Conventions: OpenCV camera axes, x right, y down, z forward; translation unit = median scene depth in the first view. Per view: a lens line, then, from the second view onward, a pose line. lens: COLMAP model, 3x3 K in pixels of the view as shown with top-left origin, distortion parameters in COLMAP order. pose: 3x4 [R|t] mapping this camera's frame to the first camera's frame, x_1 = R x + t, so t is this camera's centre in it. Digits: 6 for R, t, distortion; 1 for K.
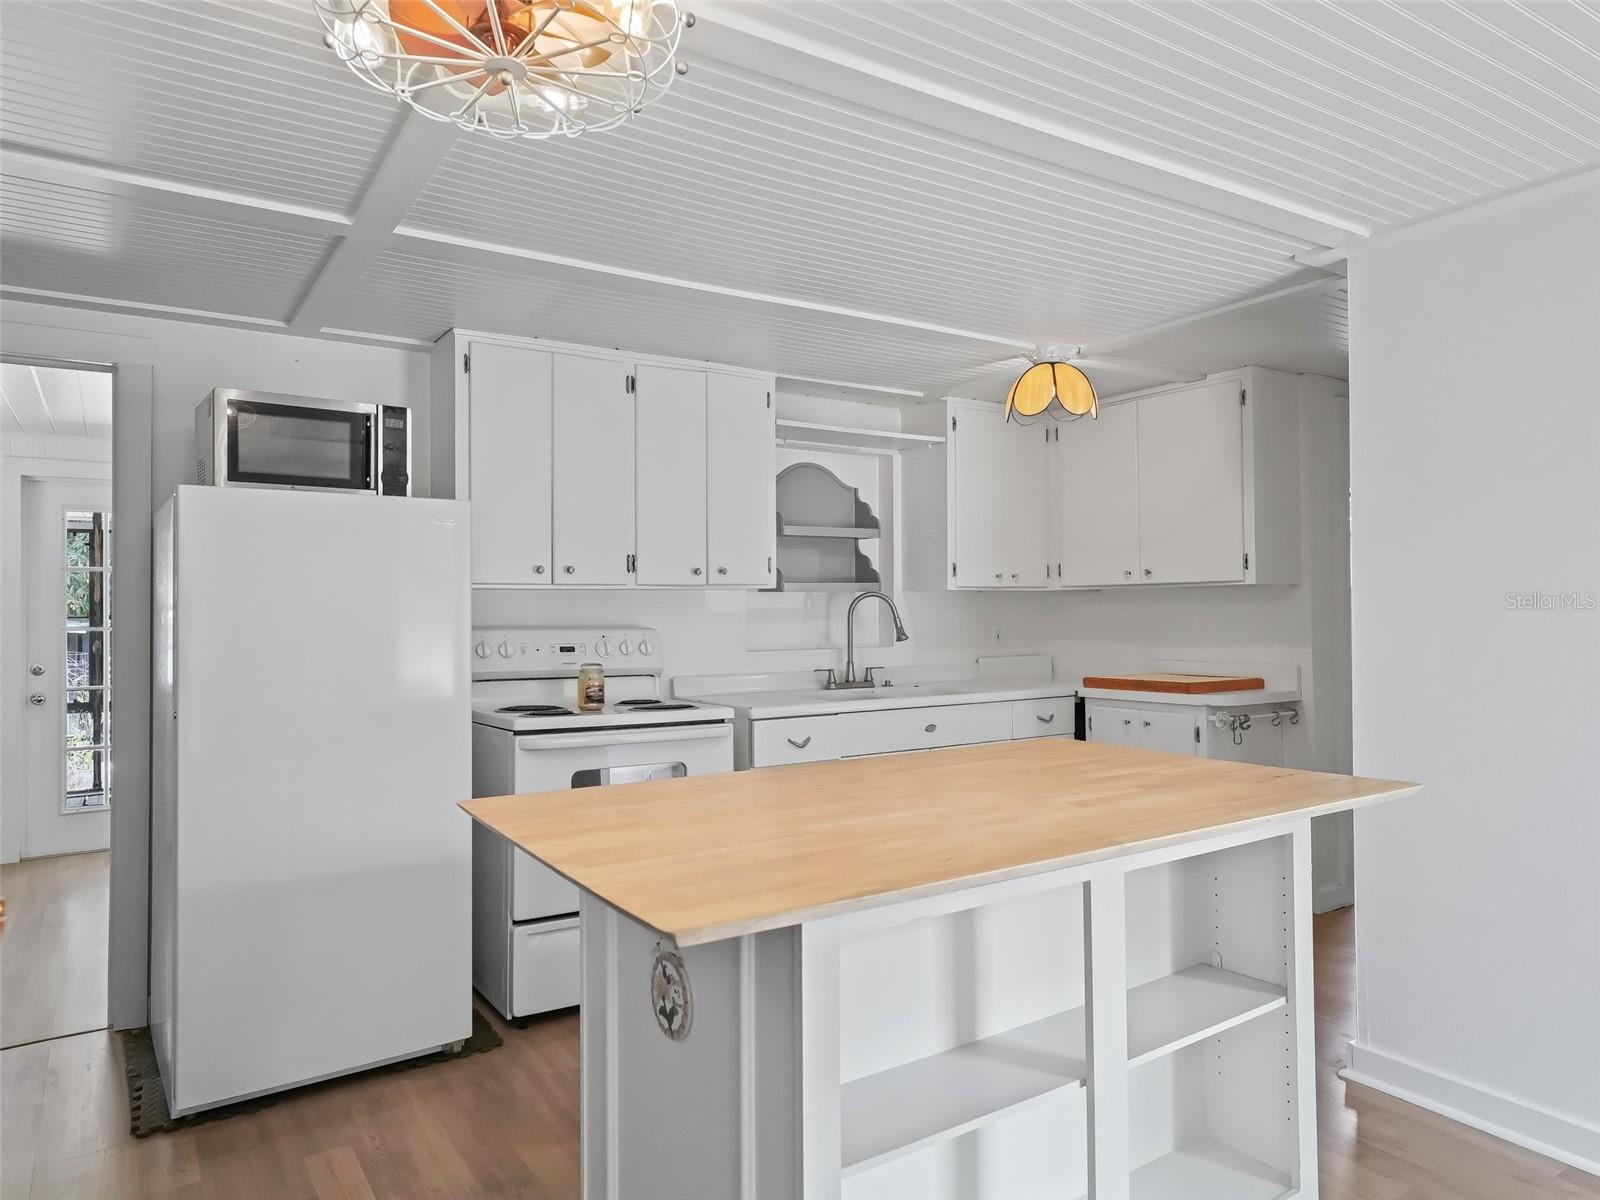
lens RADIAL K [[1040.7, 0, 795.0], [0, 1040.7, 599.6], [0, 0, 1]] dist [-0.003428, -0.000816]
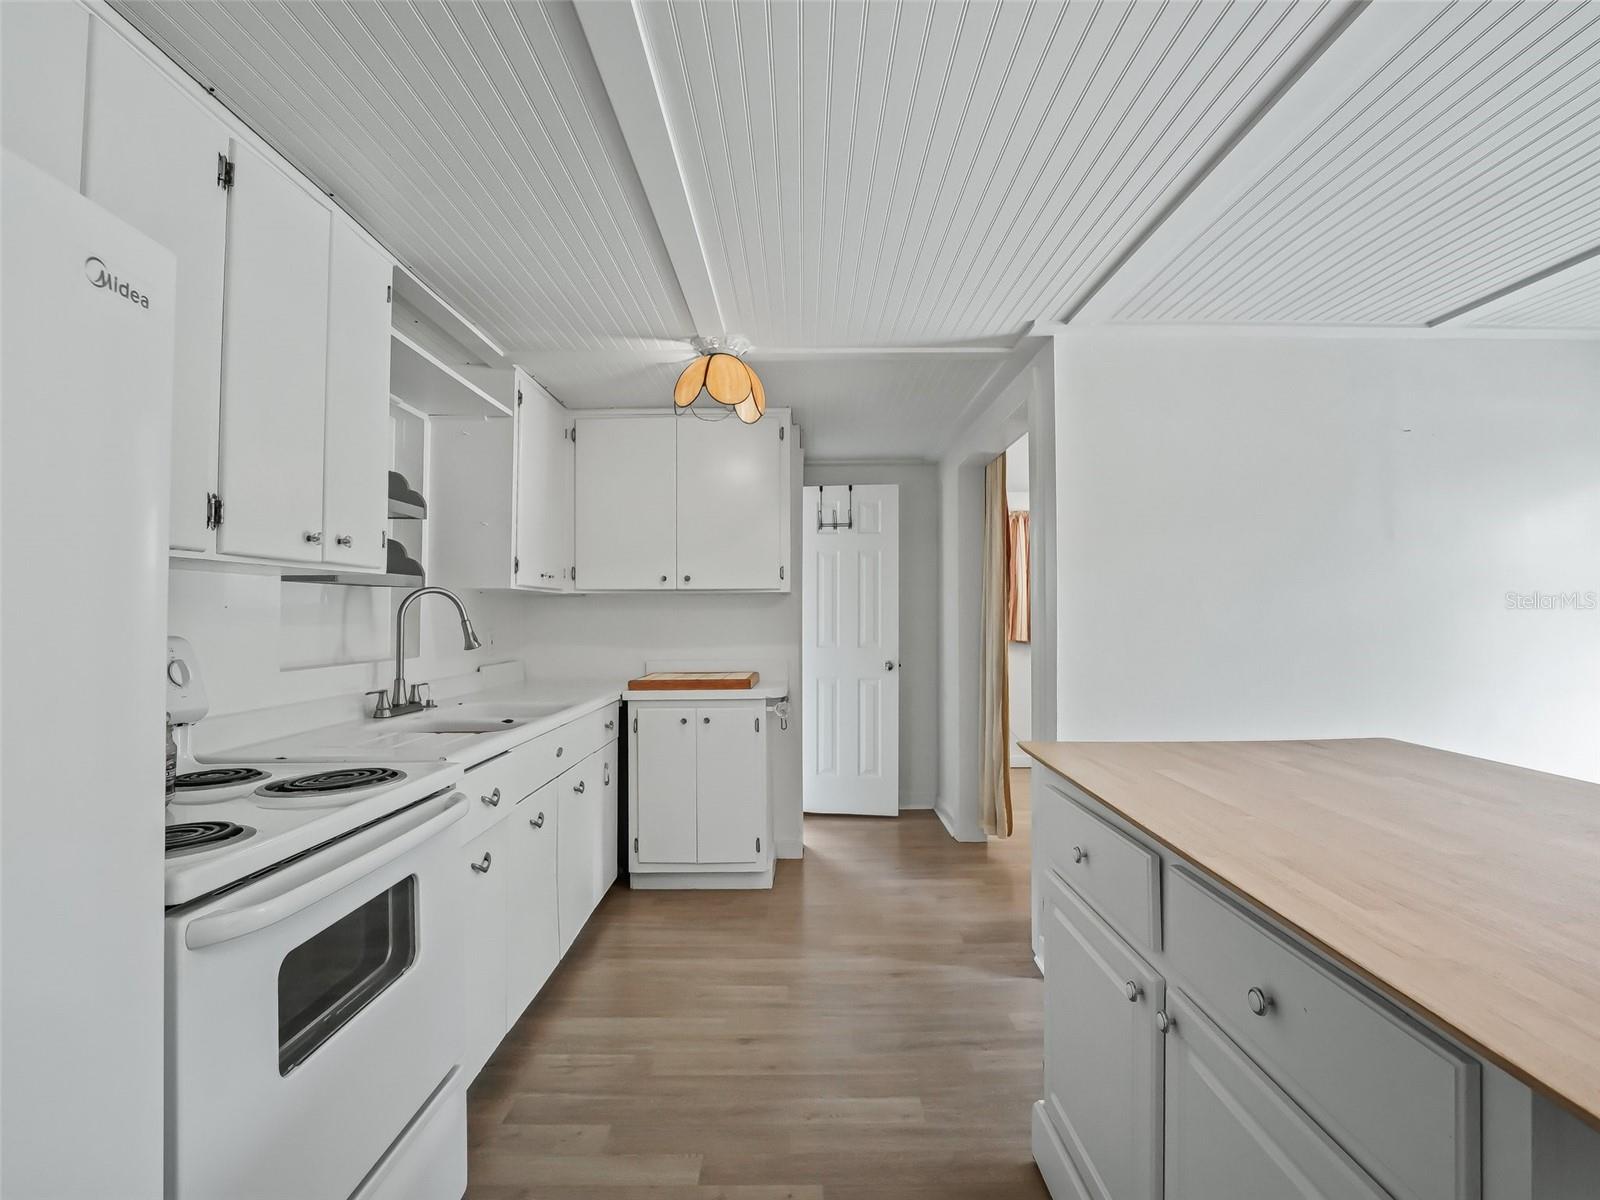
lens RADIAL K [[785.4, 0, 799.2], [0, 785.4, 595.5], [0, 0, 1]] dist [-0.006072, -0.000890]
pose [[0.542998, 0.029647, 0.839211, -0.271325], [-0.010243, 0.999536, -0.028684, 0.012849], [-0.839672, 0.006979, 0.543049, 0.453389]]
